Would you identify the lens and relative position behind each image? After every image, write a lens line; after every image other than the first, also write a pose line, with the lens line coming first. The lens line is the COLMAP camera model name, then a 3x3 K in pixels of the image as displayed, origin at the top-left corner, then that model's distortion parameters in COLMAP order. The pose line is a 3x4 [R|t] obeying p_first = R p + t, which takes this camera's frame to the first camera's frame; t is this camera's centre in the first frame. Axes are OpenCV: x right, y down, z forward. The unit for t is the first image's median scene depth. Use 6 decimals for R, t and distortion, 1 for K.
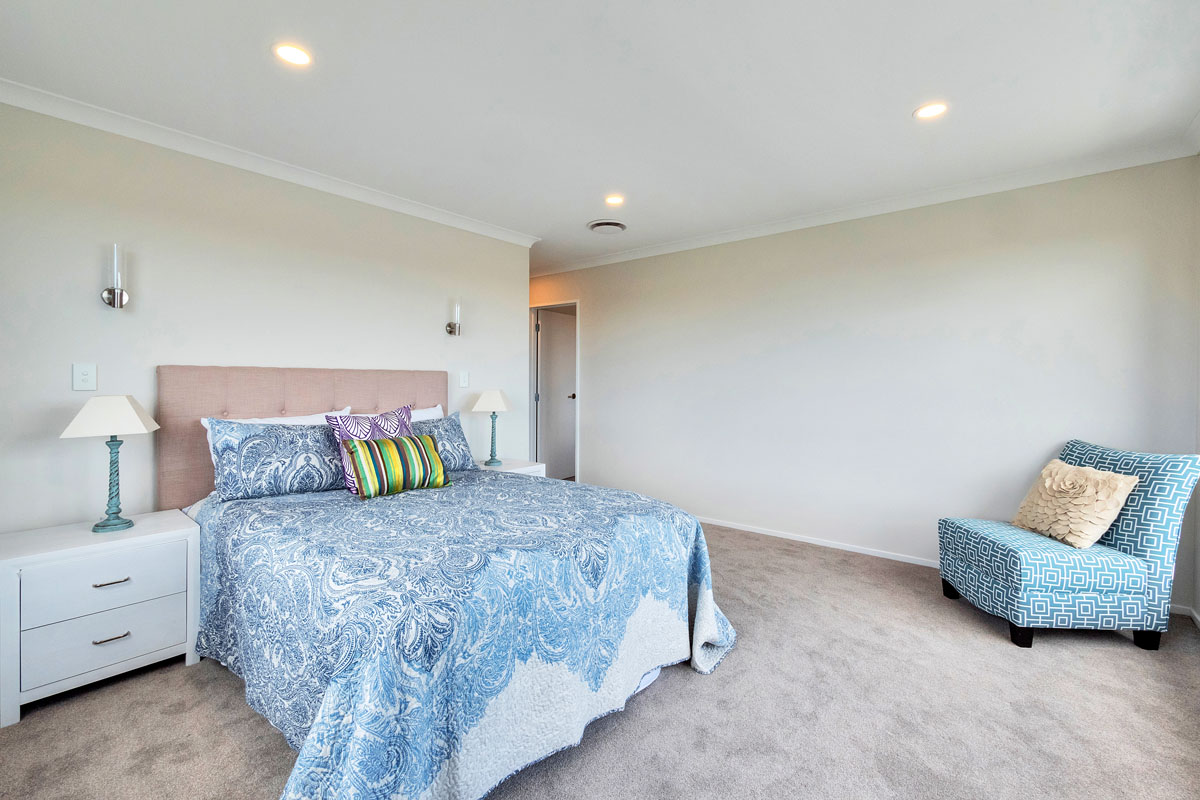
lens RADIAL K [[511.1, 0, 598.9], [0, 511.1, 373.6], [0, 0, 1]] dist [-0.000337, -0.000047]
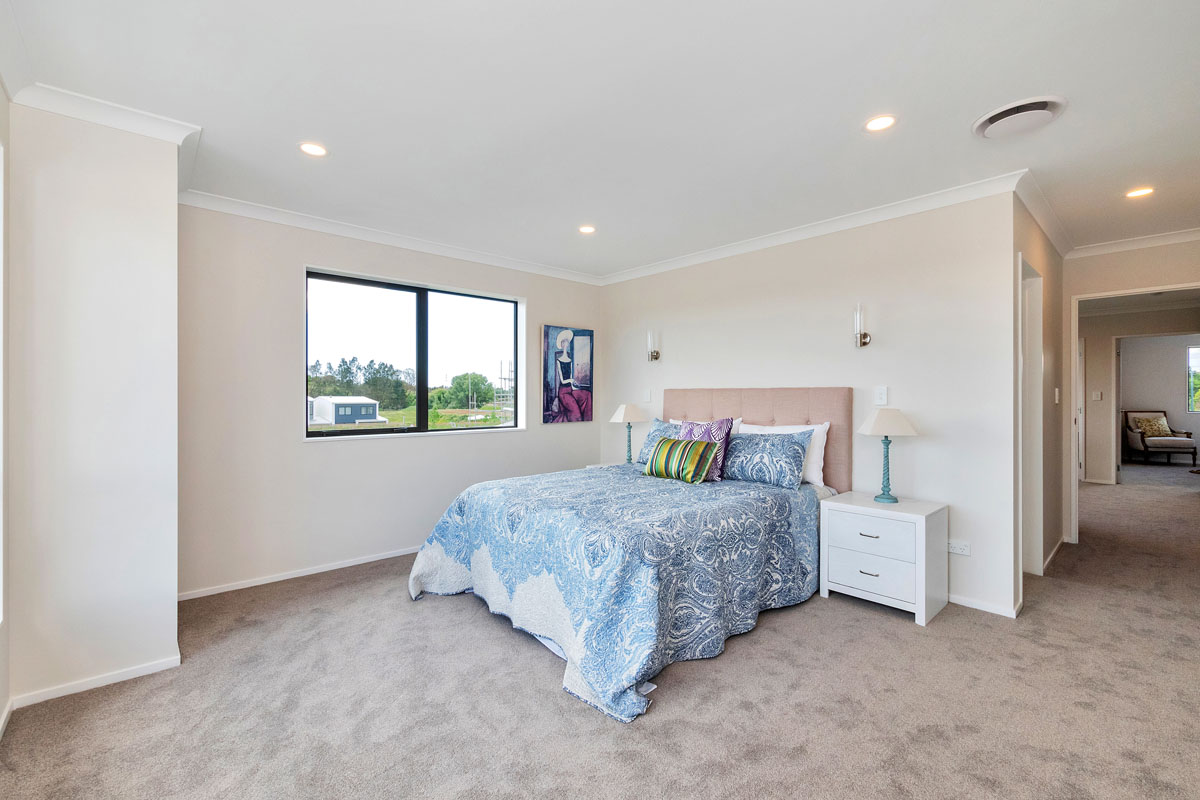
lens RADIAL K [[508.9, 0, 600.0], [0, 508.9, 400.0], [0, 0, 1]] dist [-0.045826, -0.000029]
pose [[-0.138591, 0.000615, -0.990349, 0.968049], [0.008014, 0.999968, -0.000501, 0.021766], [0.990317, -0.008006, -0.138592, 0.994246]]
